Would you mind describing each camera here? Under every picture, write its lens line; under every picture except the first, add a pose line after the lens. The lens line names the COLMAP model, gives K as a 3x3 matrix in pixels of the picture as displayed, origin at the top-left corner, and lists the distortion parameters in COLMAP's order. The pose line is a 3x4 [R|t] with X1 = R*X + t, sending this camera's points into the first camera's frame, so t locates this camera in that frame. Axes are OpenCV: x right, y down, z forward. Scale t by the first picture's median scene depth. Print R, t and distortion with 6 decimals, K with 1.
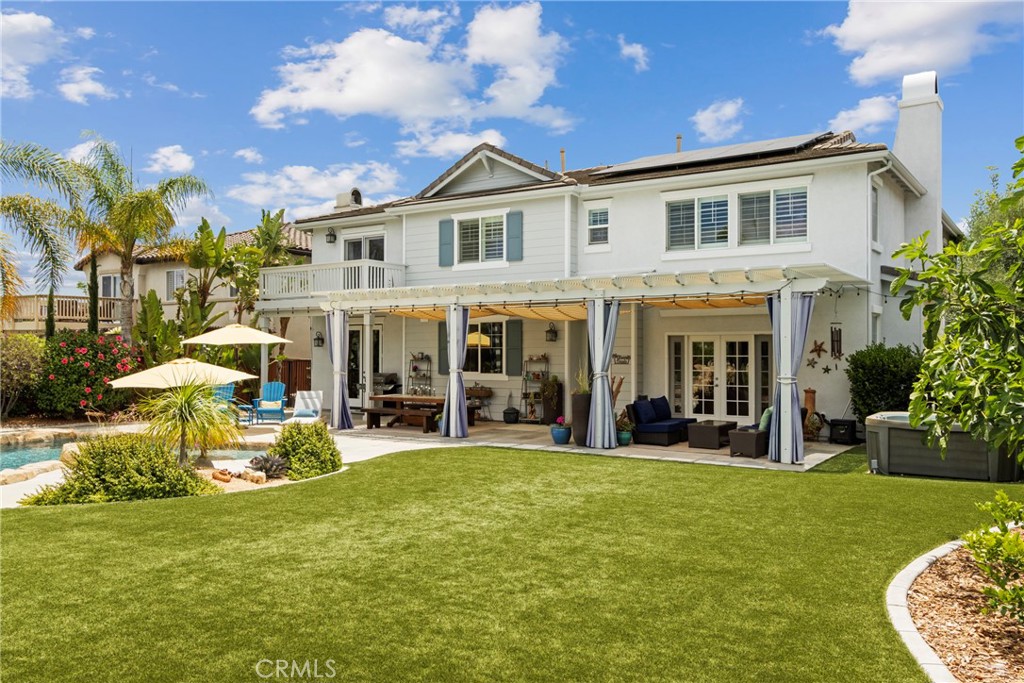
lens RADIAL K [[853.1, 0, 512.0], [0, 853.1, 341.5], [0, 0, 1]] dist [-0.009255, -0.003961]
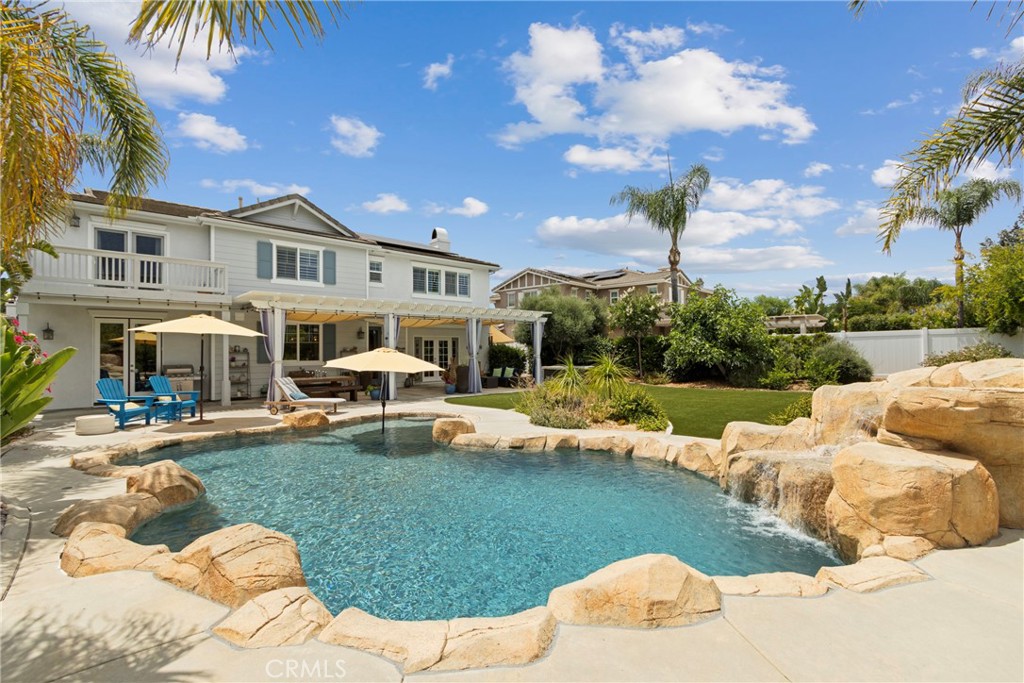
lens RADIAL K [[465.0, 0, 512.0], [0, 465.0, 341.5], [0, 0, 1]] dist [0.004507, 0.000061]
pose [[0.215003, 0.012900, 0.976528, -0.787552], [-0.006096, 0.999911, -0.011866, 0.014075], [-0.976594, -0.003401, 0.215062, 0.569780]]
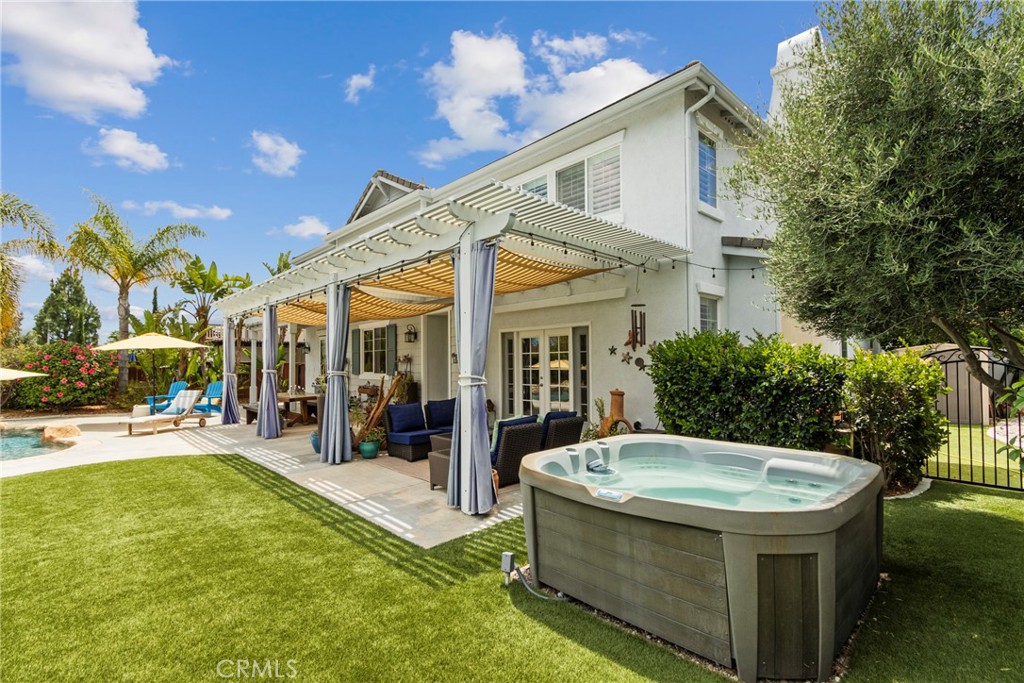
lens RADIAL K [[469.3, 0, 524.1], [0, 469.3, 350.1], [0, 0, 1]] dist [0.001045, 0.000132]
pose [[0.974534, -0.018629, -0.223465, 0.327079], [0.015806, 0.999771, -0.014416, 0.020500], [0.223682, 0.010517, 0.974605, 0.494930]]
